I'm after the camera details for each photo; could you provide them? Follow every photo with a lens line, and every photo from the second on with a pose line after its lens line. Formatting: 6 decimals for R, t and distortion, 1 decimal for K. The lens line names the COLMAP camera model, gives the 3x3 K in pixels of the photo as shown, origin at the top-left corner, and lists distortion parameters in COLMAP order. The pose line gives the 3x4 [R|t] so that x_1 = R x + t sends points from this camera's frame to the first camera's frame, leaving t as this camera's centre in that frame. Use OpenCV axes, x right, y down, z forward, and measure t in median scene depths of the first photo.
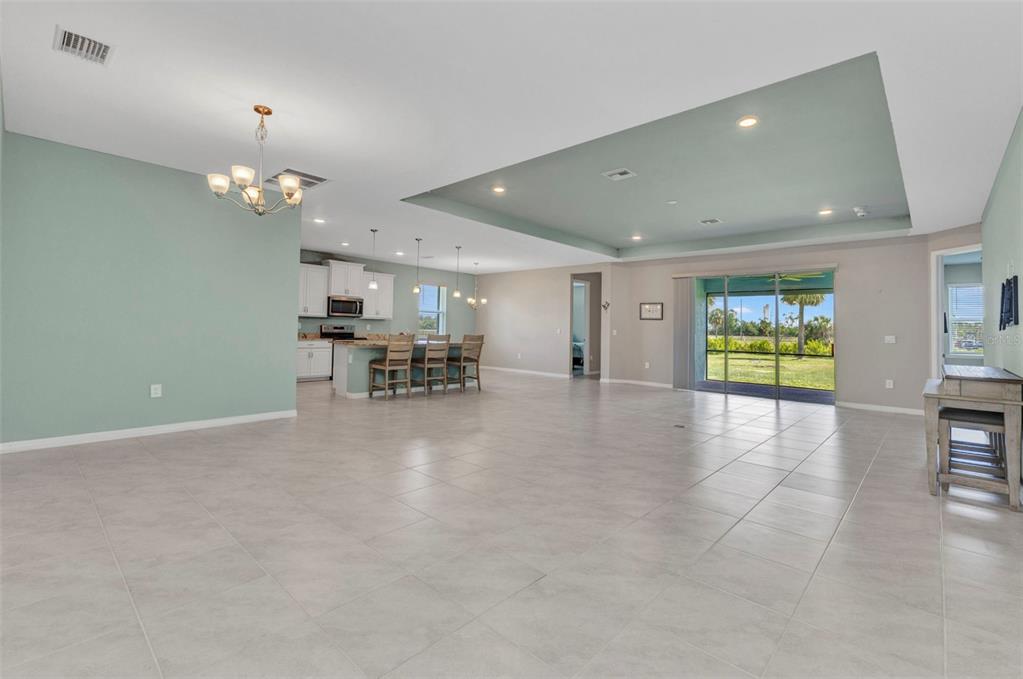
lens RADIAL K [[448.9, 0, 516.8], [0, 448.9, 329.4], [0, 0, 1]] dist [0.010428, -0.001315]
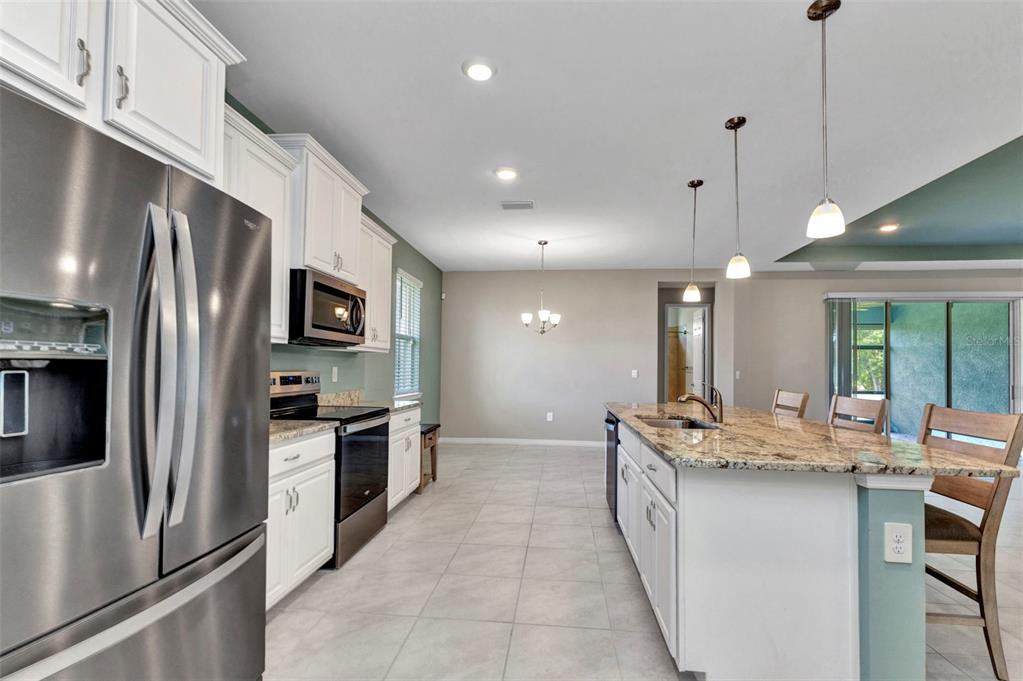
lens RADIAL K [[448.9, 0, 514.8], [0, 448.9, 359.4], [0, 0, 1]] dist [0.010428, -0.001315]
pose [[0.806867, -0.002071, 0.590730, -0.526693], [0.007037, 0.999957, -0.006107, -0.016921], [-0.590692, 0.009085, 0.806846, 0.771448]]
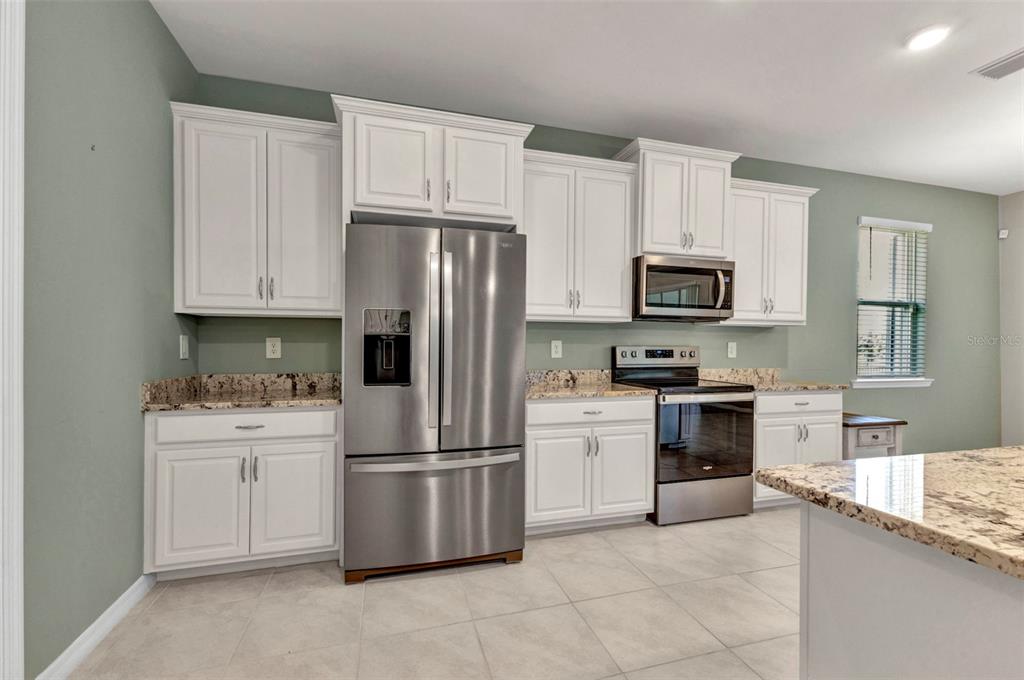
lens RADIAL K [[449.3, 0, 515.4], [0, 449.3, 342.4], [0, 0, 1]] dist [0.010428, -0.001315]
pose [[0.858214, -0.022363, -0.512805, -0.363607], [0.015682, 0.999726, -0.017352, -0.008933], [0.513053, 0.006850, 0.858330, 0.749709]]
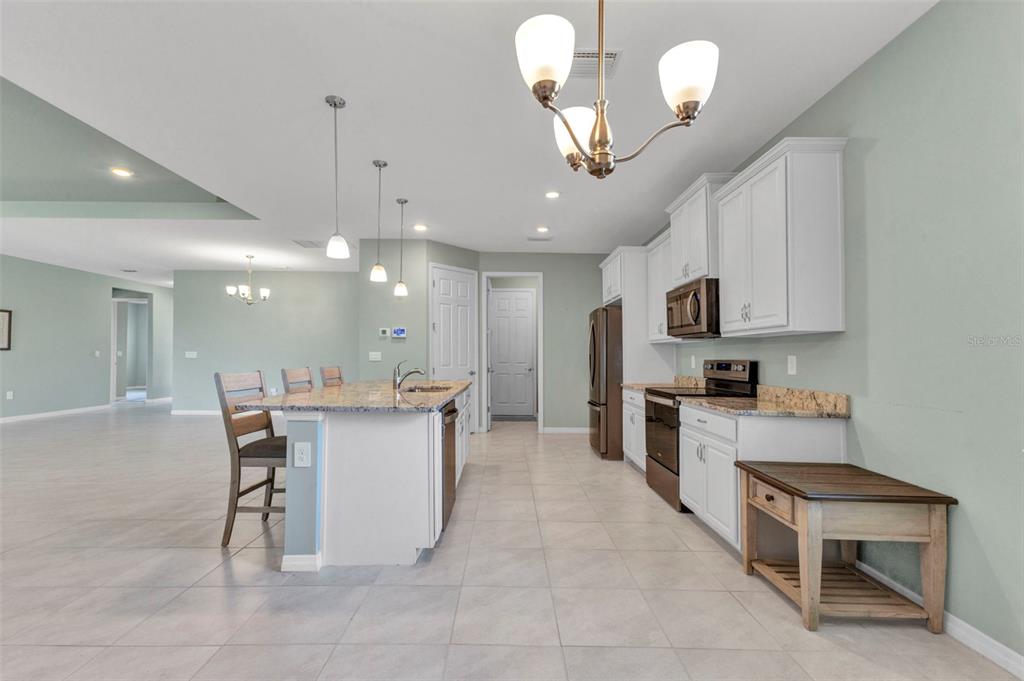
lens RADIAL K [[449.3, 0, 509.1], [0, 449.3, 357.2], [0, 0, 1]] dist [0.010428, -0.001315]
pose [[-0.734134, -0.030377, -0.678325, -0.007911], [-0.027135, 0.999513, -0.015393, -0.000841], [0.678462, 0.007106, -0.734601, 1.340238]]
